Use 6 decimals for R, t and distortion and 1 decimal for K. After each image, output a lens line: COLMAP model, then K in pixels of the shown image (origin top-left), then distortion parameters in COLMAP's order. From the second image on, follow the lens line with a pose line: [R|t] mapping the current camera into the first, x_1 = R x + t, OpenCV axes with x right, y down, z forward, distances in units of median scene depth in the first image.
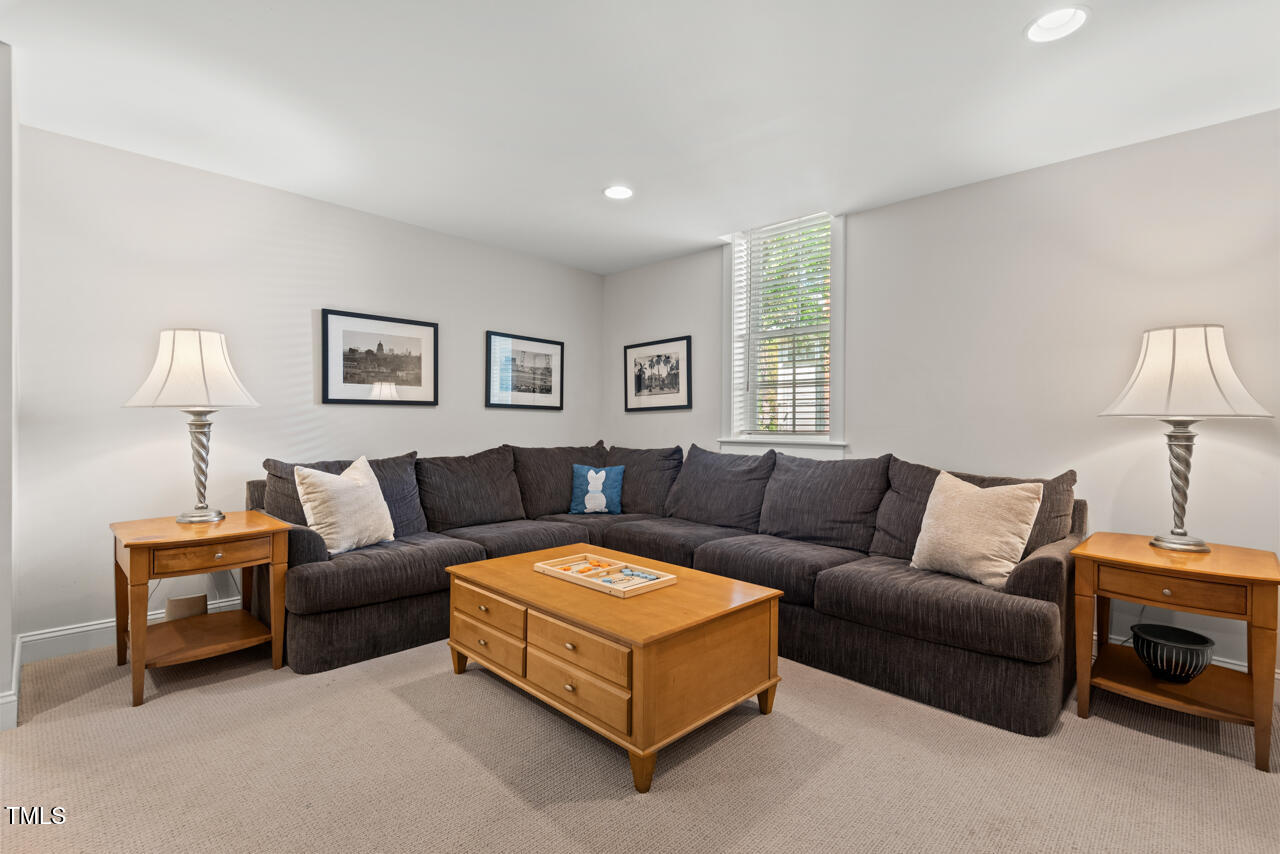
lens RADIAL K [[580.1, 0, 640.9], [0, 580.1, 423.9], [0, 0, 1]] dist [0.011062, -0.001815]
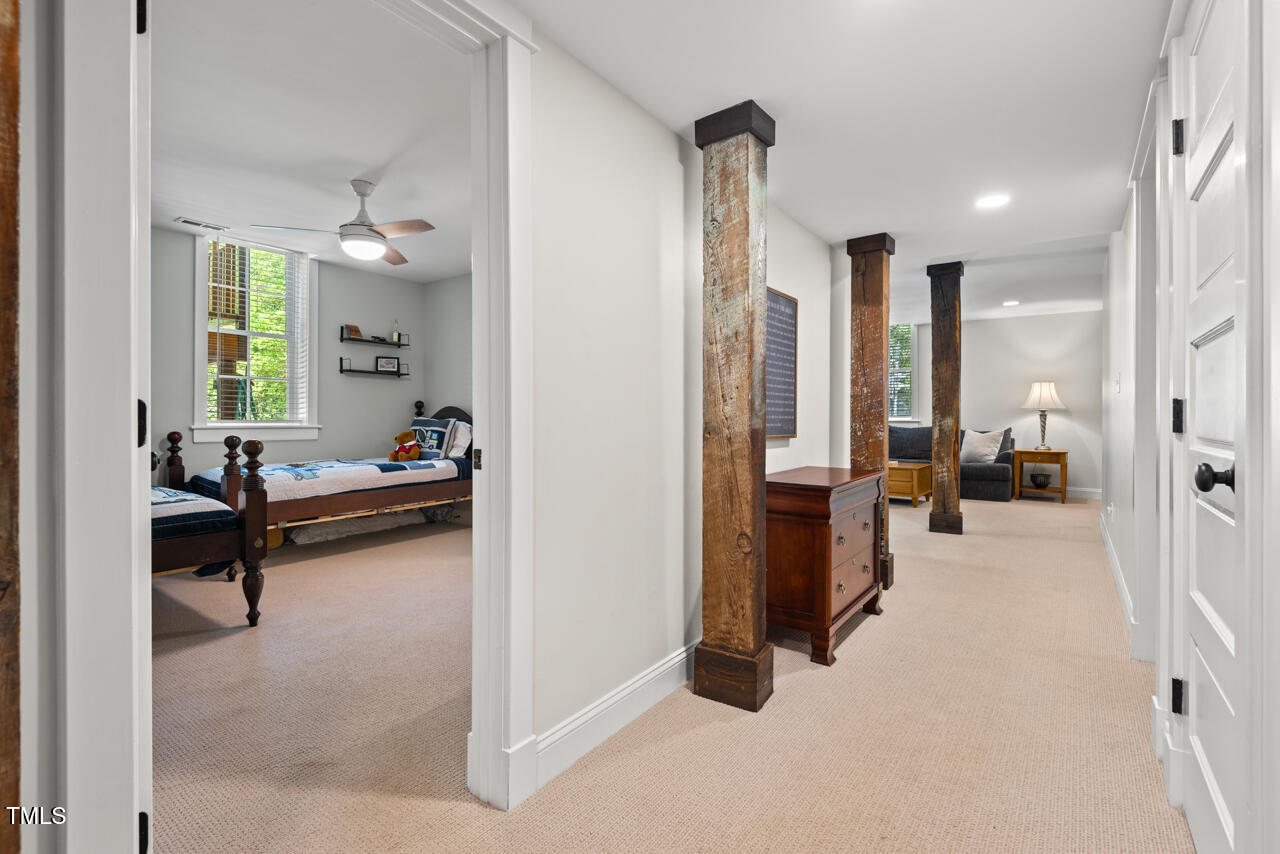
lens RADIAL K [[580.1, 0, 635.5], [0, 580.1, 423.6], [0, 0, 1]] dist [0.011062, -0.001815]
pose [[0.992681, -0.012521, 0.120113, -1.122490], [0.012688, 0.999919, -0.000622, 0.027943], [-0.120096, 0.002141, 0.992760, -1.273007]]
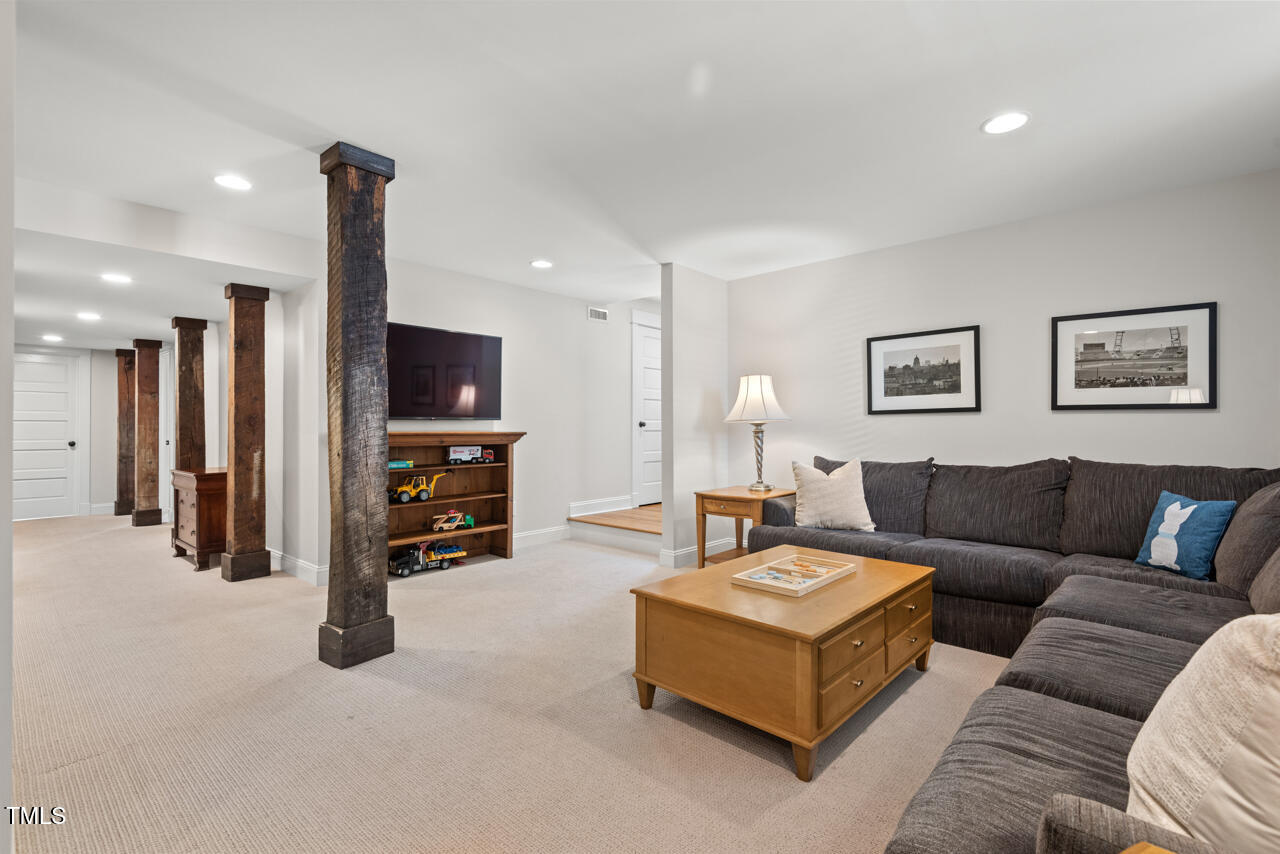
lens RADIAL K [[580.1, 0, 640.3], [0, 580.1, 427.3], [0, 0, 1]] dist [0.011062, -0.001815]
pose [[0.017621, -0.010230, -0.999792, 0.657041], [0.000468, 0.999948, -0.010223, 0.004289], [0.999845, -0.000288, 0.017624, 0.475209]]
